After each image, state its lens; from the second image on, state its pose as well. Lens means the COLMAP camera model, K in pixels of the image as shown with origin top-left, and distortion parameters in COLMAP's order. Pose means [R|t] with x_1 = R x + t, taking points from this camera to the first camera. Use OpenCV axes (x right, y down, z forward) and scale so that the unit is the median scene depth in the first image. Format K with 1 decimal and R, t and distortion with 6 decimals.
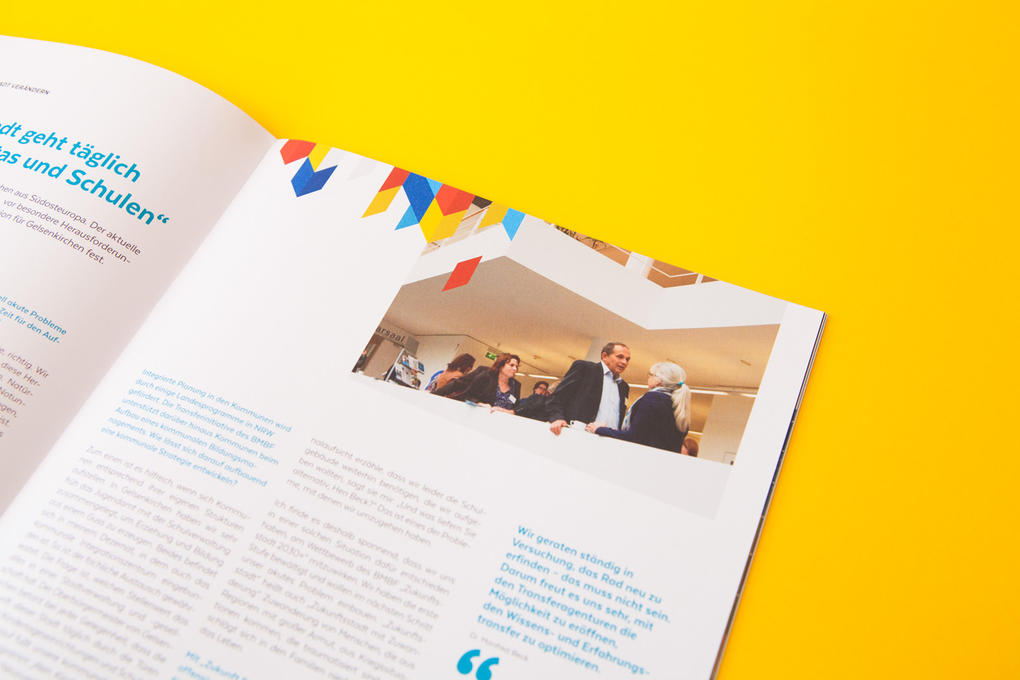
lens RADIAL K [[1031.2, 0, 510.0], [0, 1031.2, 339.8], [0, 0, 1]] dist [0.023245, 0.000000]
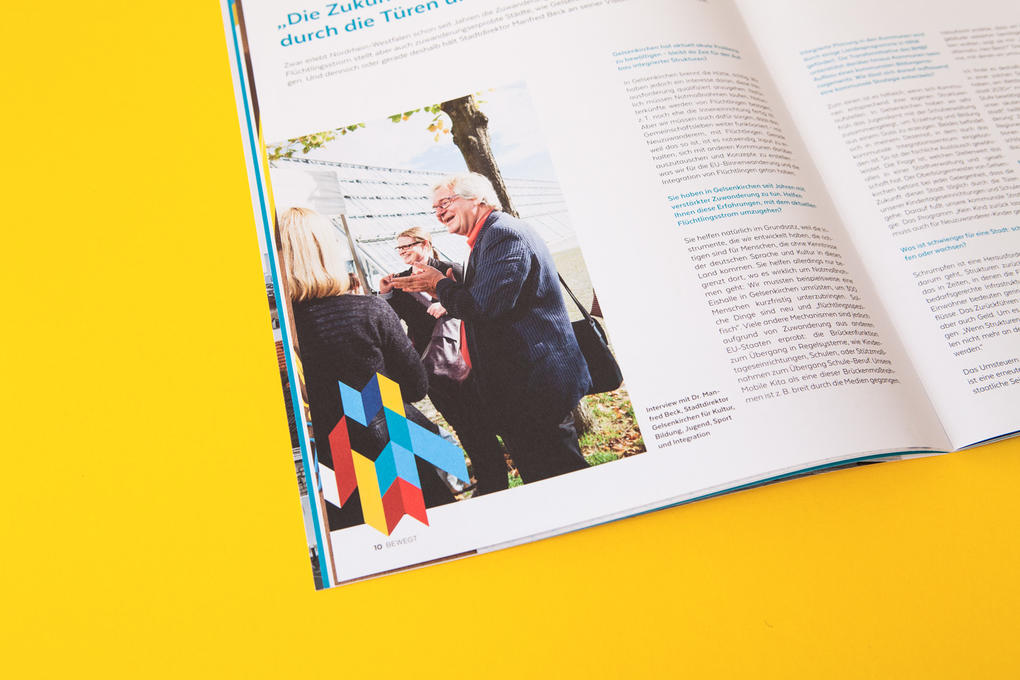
lens RADIAL K [[1234.8, 0, 510.0], [0, 1234.8, 340.0], [0, 0, 1]] dist [0.021107, 0.000000]
pose [[0.779478, -0.476256, 0.406934, -1.527384], [0.479568, 0.871616, 0.101489, 0.013168], [-0.403025, 0.116044, 0.907802, -0.198132]]
